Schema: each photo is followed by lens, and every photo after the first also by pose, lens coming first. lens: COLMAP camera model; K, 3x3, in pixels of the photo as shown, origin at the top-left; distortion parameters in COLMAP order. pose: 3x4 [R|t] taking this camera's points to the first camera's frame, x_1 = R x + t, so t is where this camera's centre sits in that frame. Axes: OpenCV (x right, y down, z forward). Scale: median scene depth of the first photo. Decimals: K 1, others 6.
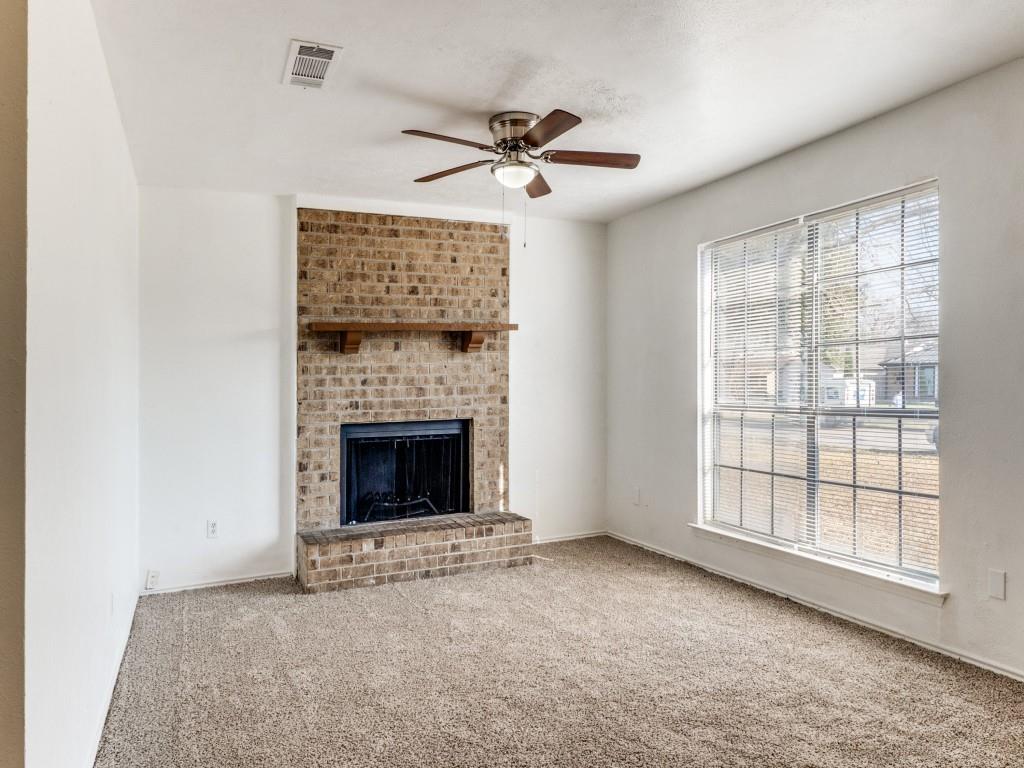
lens RADIAL K [[701.5, 0, 517.3], [0, 701.5, 379.0], [0, 0, 1]] dist [-0.002937, 0.000081]
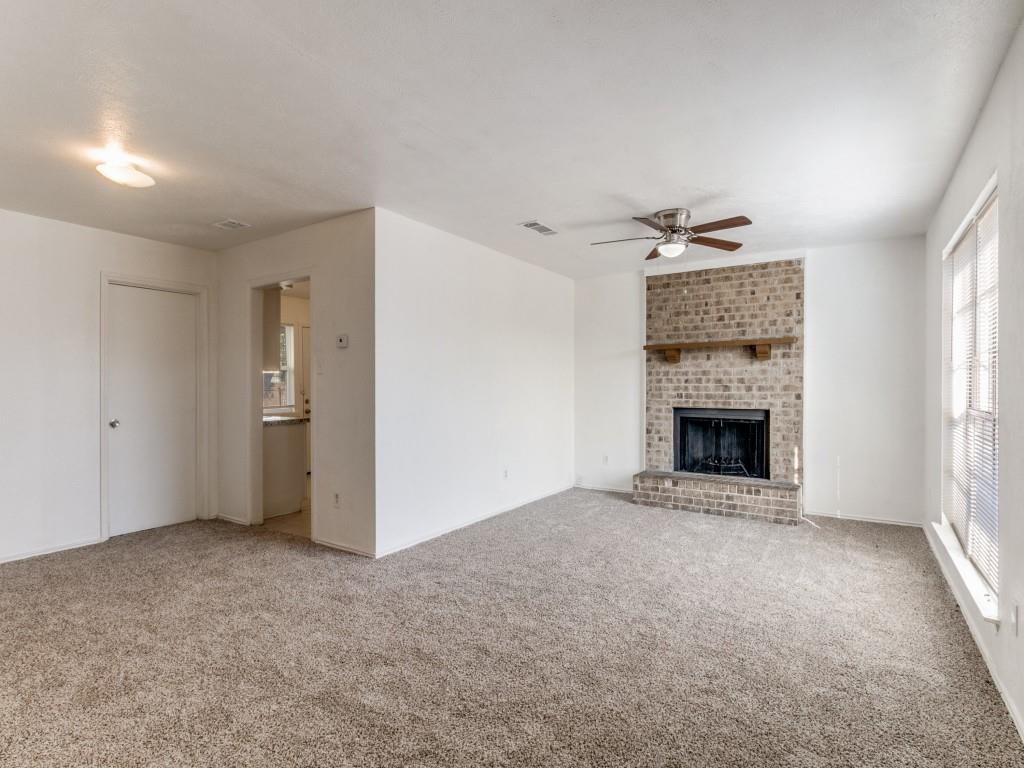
lens RADIAL K [[516.4, 0, 512.0], [0, 516.4, 384.0], [0, 0, 1]] dist [0.000287, 0.000142]
pose [[0.529273, 0.018898, -0.848241, 0.544417], [-0.005518, 0.999807, 0.018831, -0.008428], [0.848434, -0.005286, 0.529275, 0.067697]]
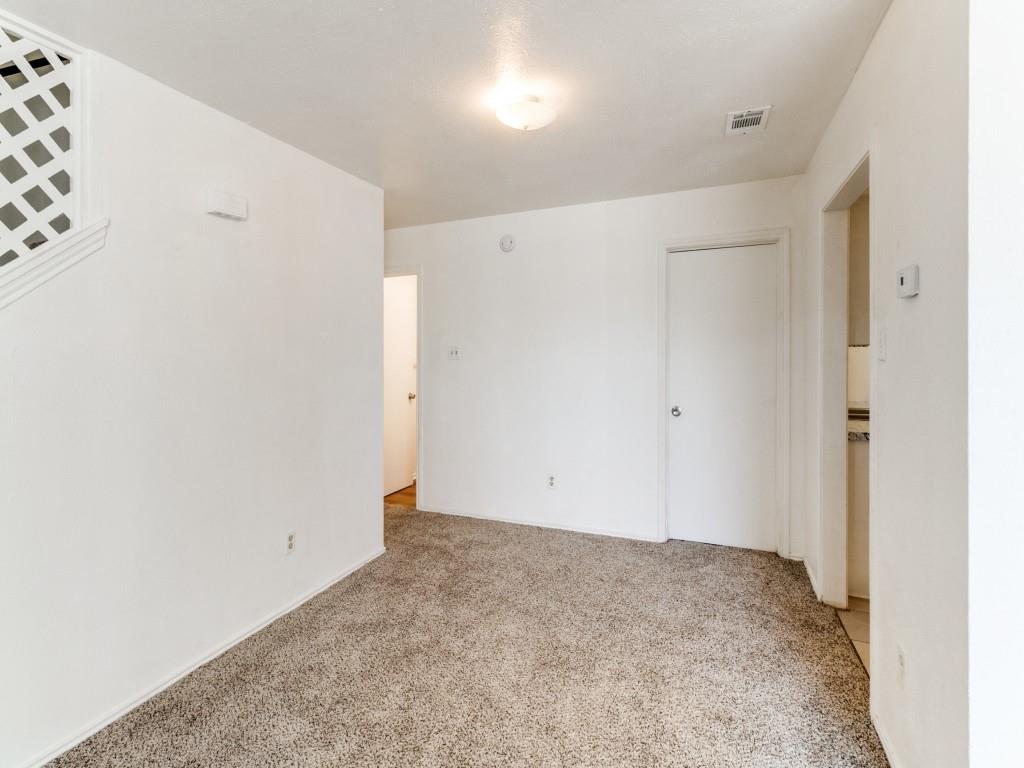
lens RADIAL K [[484.8, 0, 511.0], [0, 484.8, 346.3], [0, 0, 1]] dist [0.001764, -0.000090]
pose [[-0.733125, 0.026111, -0.679593, 0.108440], [0.032716, 0.999460, 0.003108, -0.026420], [0.679307, -0.019955, -0.733583, 0.325598]]
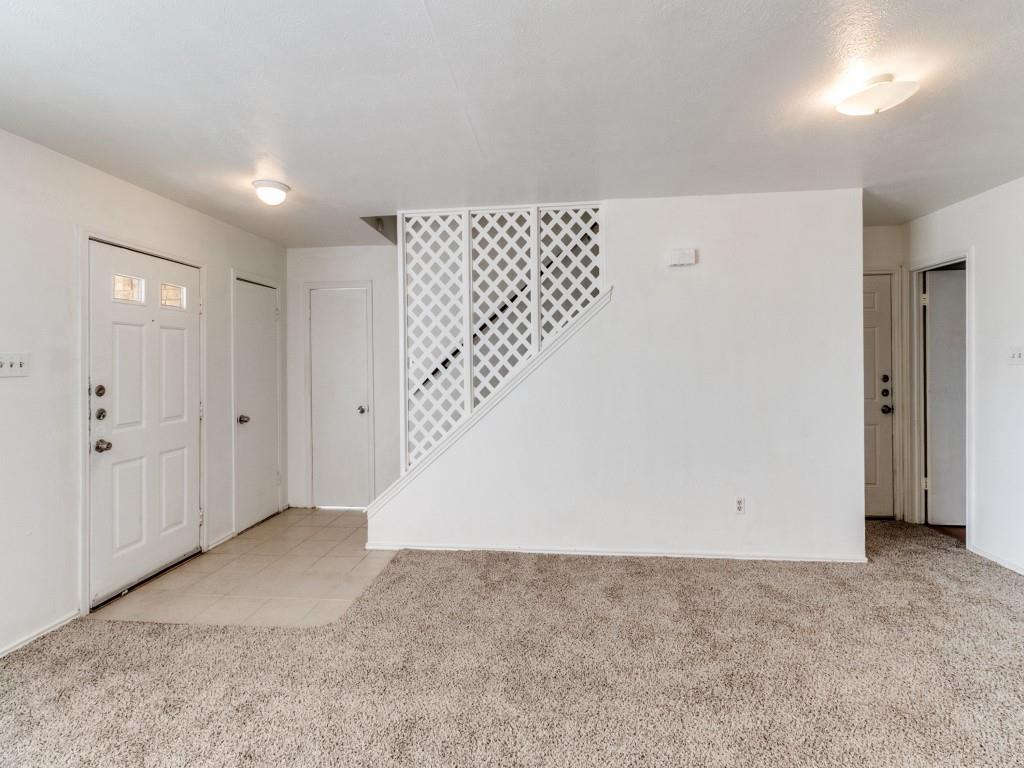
lens RADIAL K [[476.2, 0, 508.5], [0, 476.2, 341.1], [0, 0, 1]] dist [0.003074, 0.000581]
pose [[-0.860020, 0.057012, 0.507066, -0.148251], [0.031047, 0.997744, -0.059524, -0.017222], [-0.509315, -0.035449, -0.859849, 0.514776]]
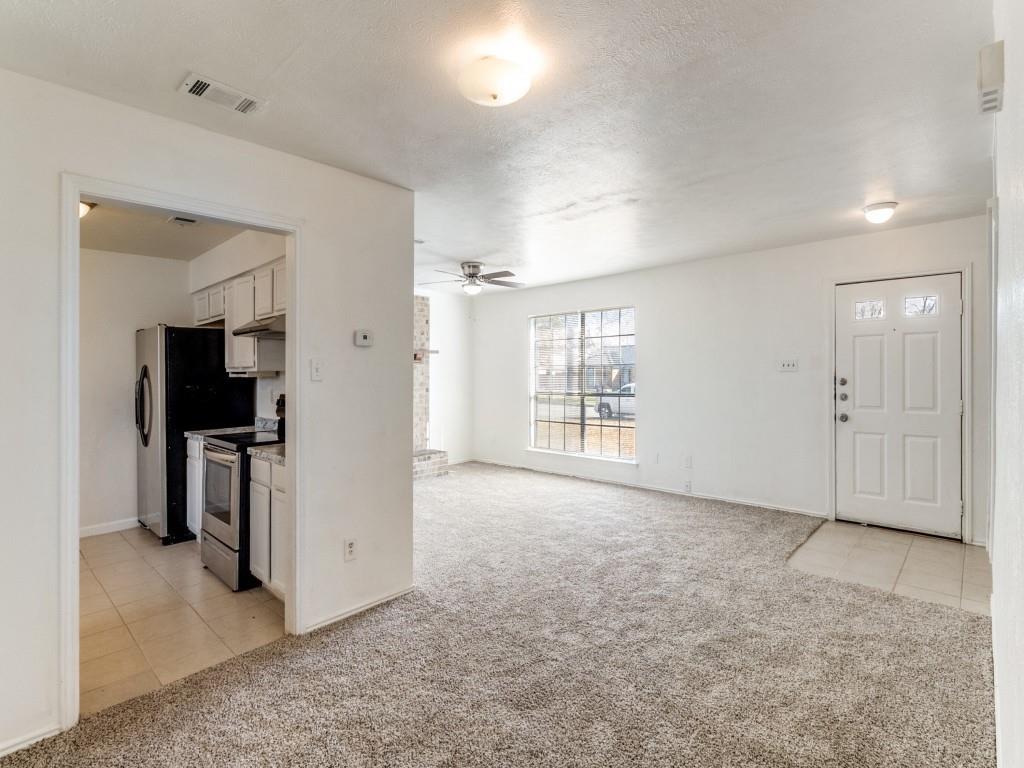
lens RADIAL K [[497.9, 0, 517.0], [0, 497.9, 354.4], [0, 0, 1]] dist [0.002778, 0.000274]
pose [[0.924809, 0.021051, 0.379848, -0.332608], [-0.007125, 0.999251, -0.038030, -0.017976], [-0.380364, 0.032464, 0.924267, -0.360037]]
